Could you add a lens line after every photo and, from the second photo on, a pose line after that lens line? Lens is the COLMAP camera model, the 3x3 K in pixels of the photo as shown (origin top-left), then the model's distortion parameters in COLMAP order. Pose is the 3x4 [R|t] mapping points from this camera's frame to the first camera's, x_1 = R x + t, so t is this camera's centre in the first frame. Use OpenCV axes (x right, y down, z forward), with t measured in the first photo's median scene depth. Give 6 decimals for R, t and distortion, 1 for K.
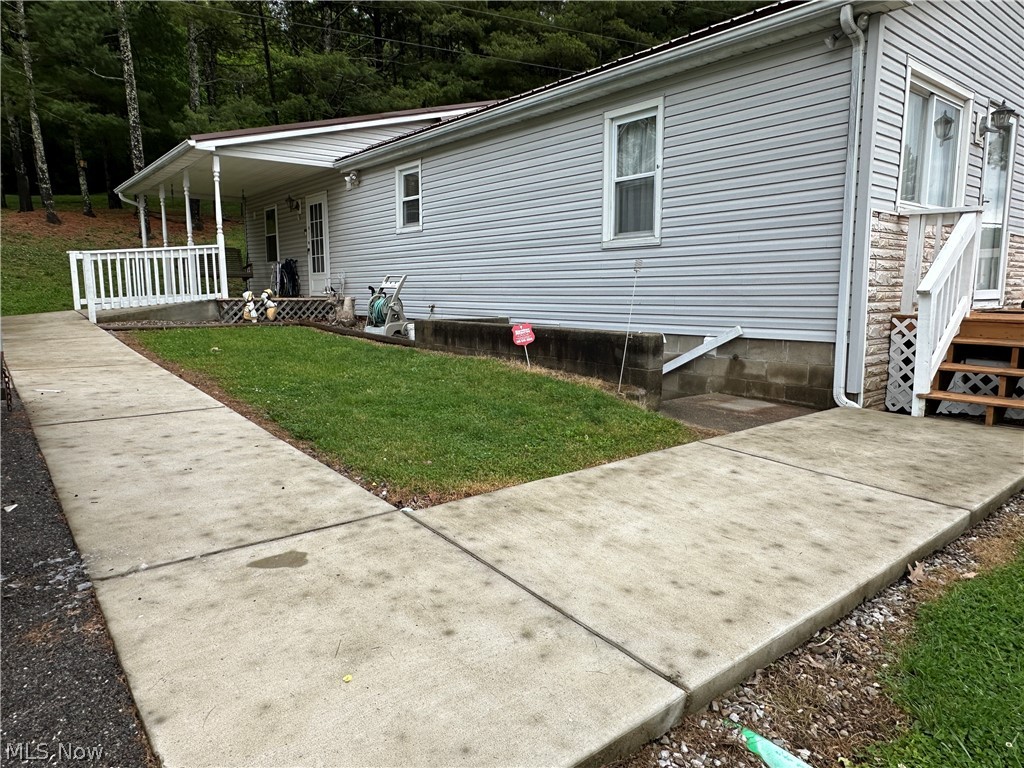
lens RADIAL K [[671.3, 0, 512.4], [0, 671.3, 389.2], [0, 0, 1]] dist [-0.007013, -0.002993]
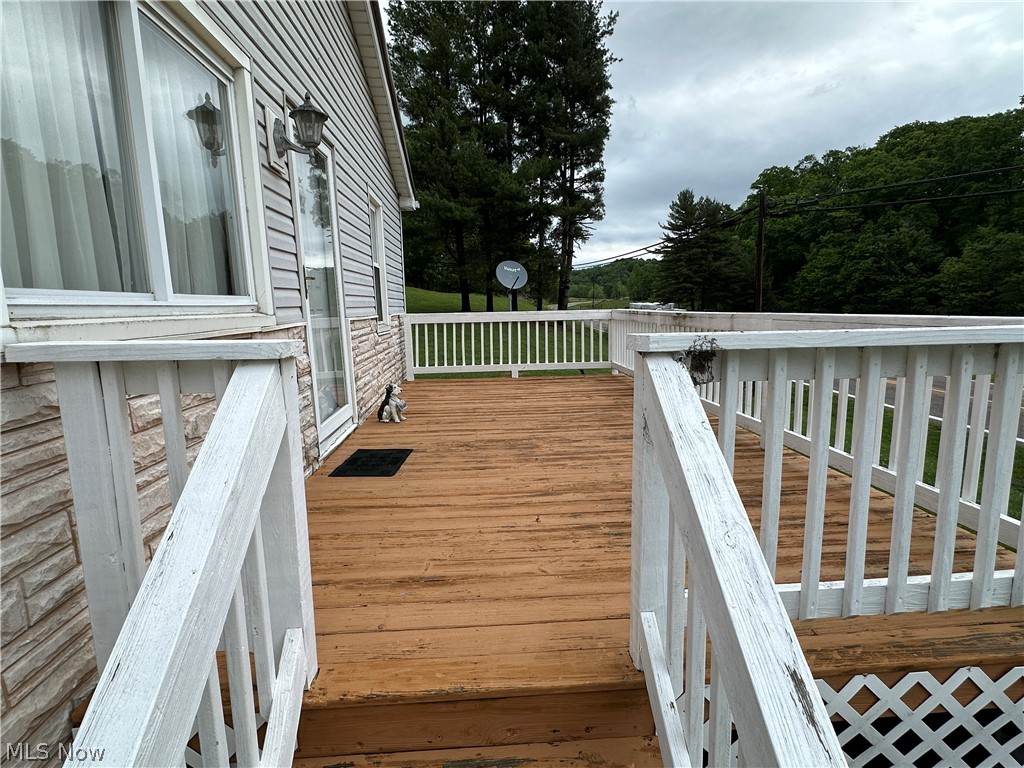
lens RADIAL K [[540.6, 0, 514.2], [0, 540.6, 389.0], [0, 0, 1]] dist [-0.002630, -0.000679]
pose [[0.584397, -0.140973, 0.799129, 0.446558], [0.144547, 0.987129, 0.068431, -0.201144], [-0.798490, 0.075520, 0.597252, 0.615392]]
